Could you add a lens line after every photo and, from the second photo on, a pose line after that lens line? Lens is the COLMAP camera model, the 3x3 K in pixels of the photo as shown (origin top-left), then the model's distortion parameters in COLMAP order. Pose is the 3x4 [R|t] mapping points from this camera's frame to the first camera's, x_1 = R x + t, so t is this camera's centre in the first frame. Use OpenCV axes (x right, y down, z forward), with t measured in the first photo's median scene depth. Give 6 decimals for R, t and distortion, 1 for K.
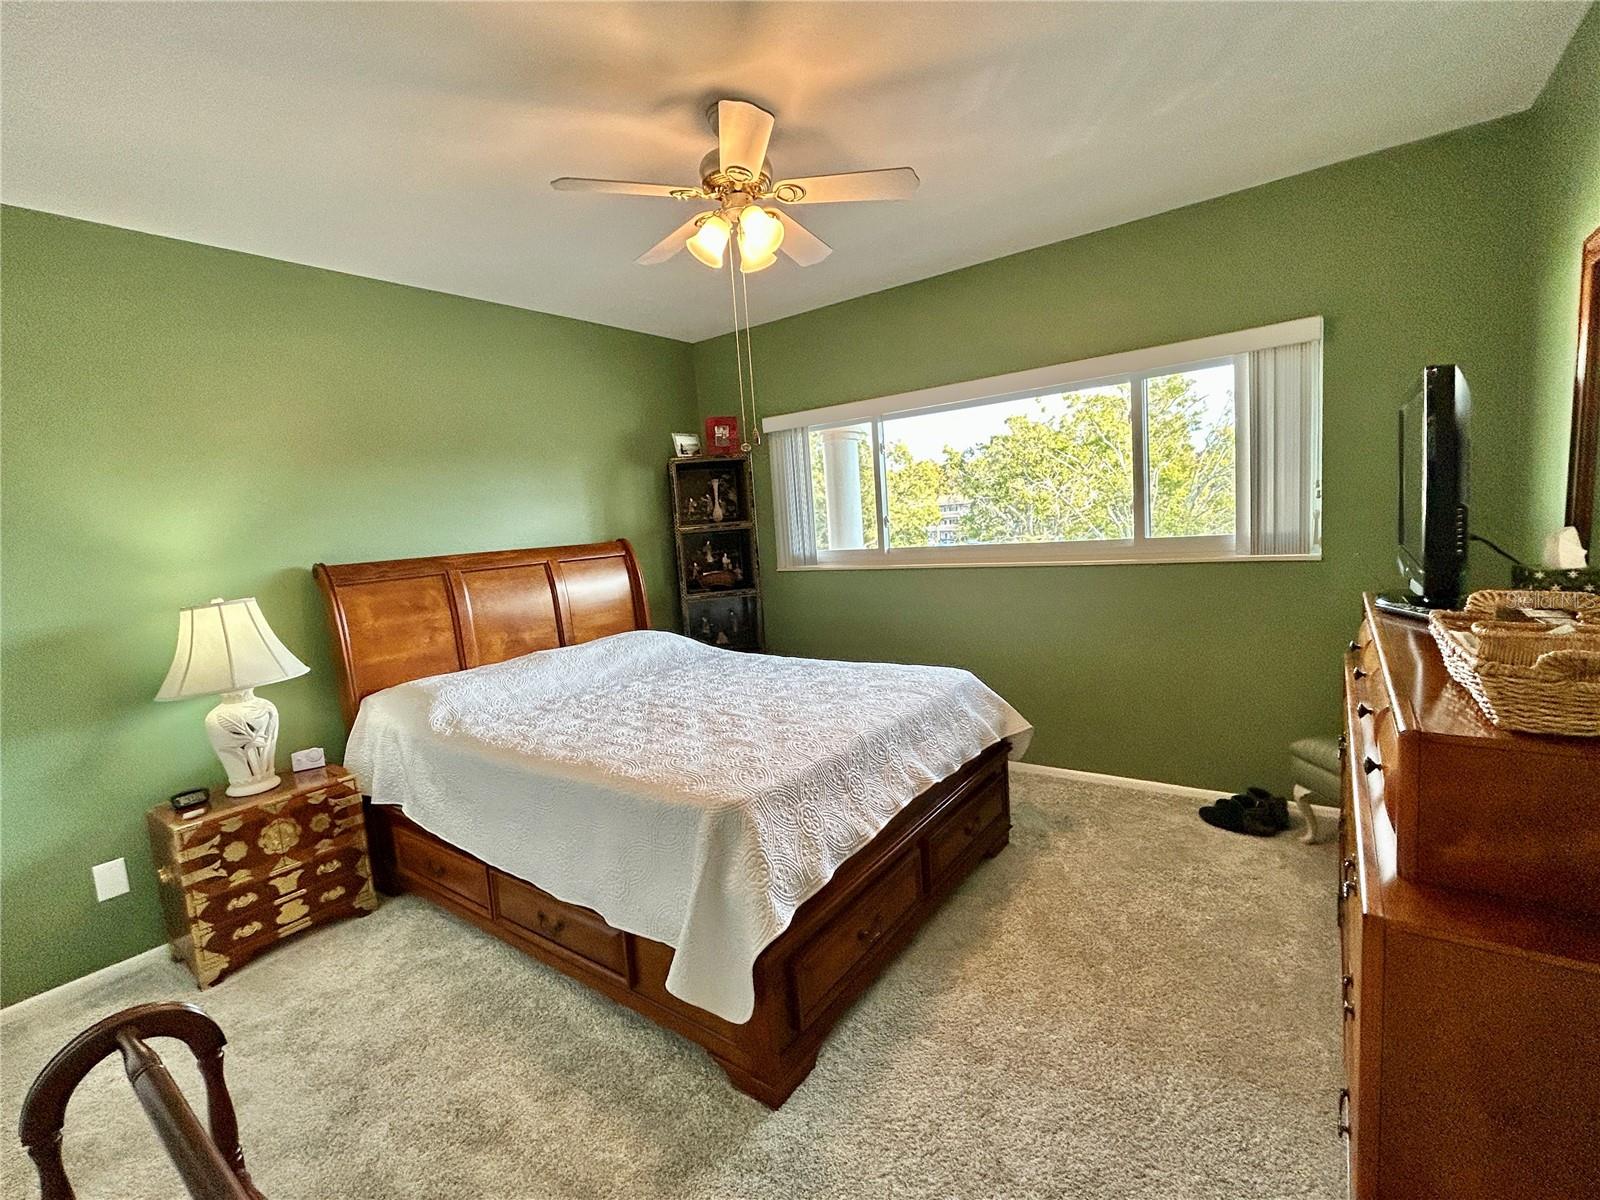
lens RADIAL K [[708.9, 0, 799.1], [0, 708.9, 605.7], [0, 0, 1]] dist [0.000251, 0.000591]
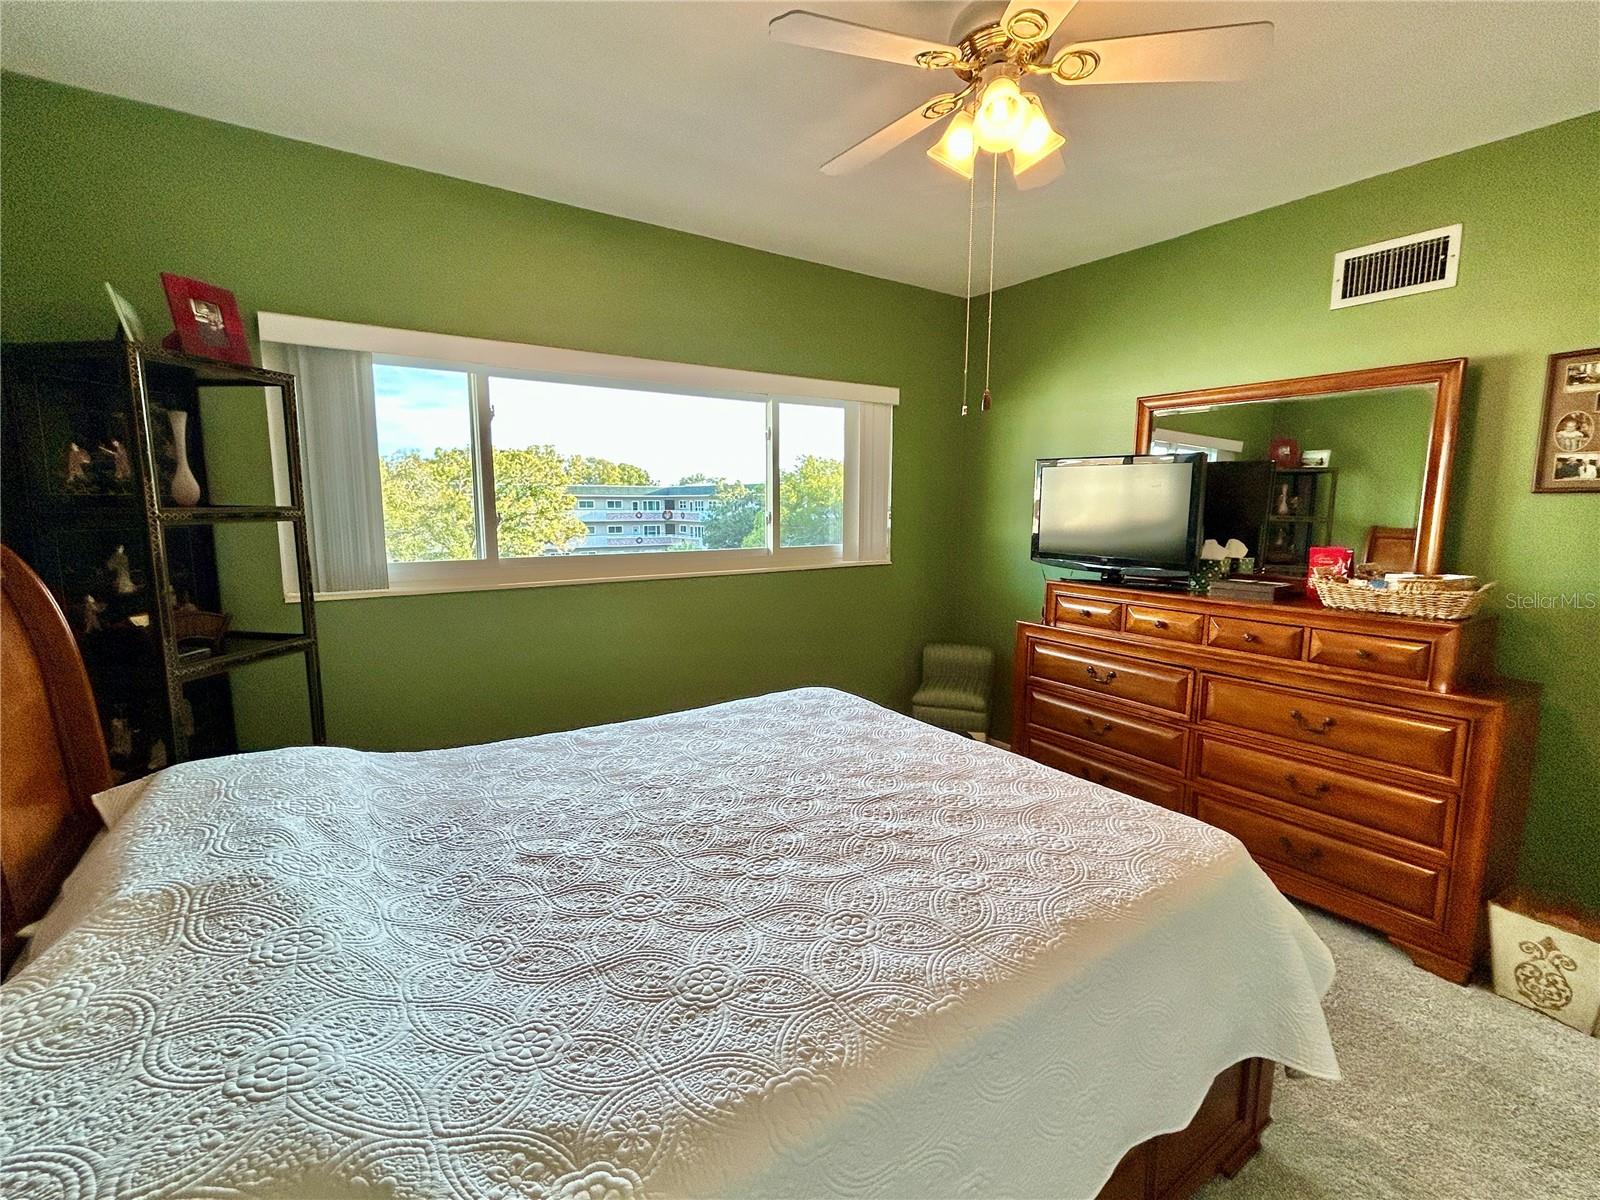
lens RADIAL K [[708.9, 0, 800.6], [0, 708.9, 598.8], [0, 0, 1]] dist [0.000251, 0.000591]
pose [[0.333943, -0.056784, 0.940881, -0.495383], [0.087661, 0.995729, 0.028981, -0.040803], [-0.938508, 0.072801, 0.337494, 0.550779]]
